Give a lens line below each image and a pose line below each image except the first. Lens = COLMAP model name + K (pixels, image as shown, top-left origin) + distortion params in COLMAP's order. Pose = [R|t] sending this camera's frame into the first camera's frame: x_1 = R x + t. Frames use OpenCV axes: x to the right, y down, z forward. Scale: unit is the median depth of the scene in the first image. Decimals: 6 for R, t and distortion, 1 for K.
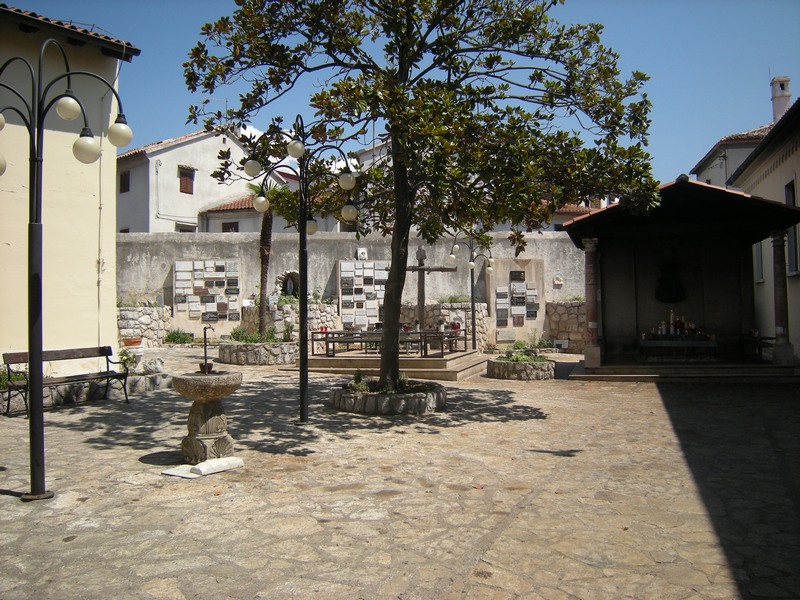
lens RADIAL K [[655.4, 0, 401.4], [0, 655.4, 298.4], [0, 0, 1]] dist [-0.077431, -0.002455]
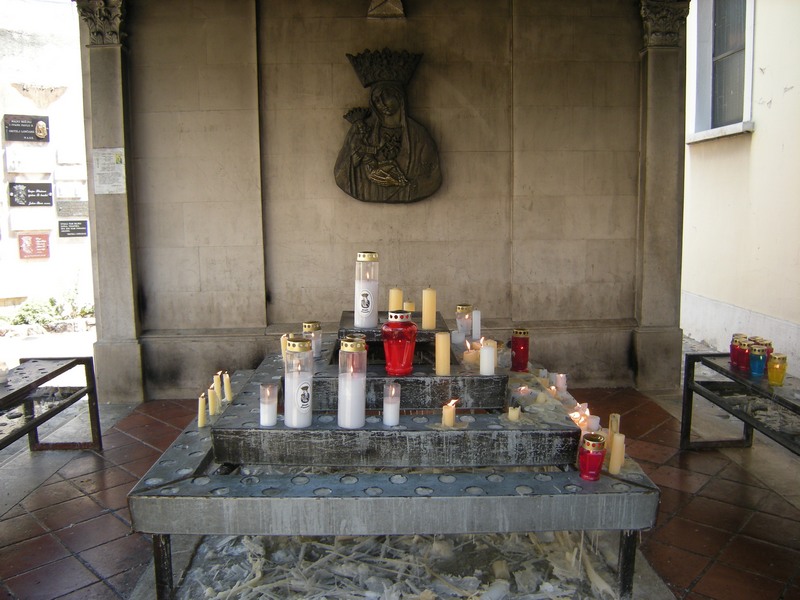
lens RADIAL K [[655.4, 0, 399.6], [0, 655.4, 297.8], [0, 0, 1]] dist [-0.077431, -0.002455]
pose [[0.938495, -0.034550, 0.343560, 0.302375], [-0.019450, 0.988112, 0.152499, 0.003402], [-0.344744, -0.149802, 0.926667, 0.688672]]
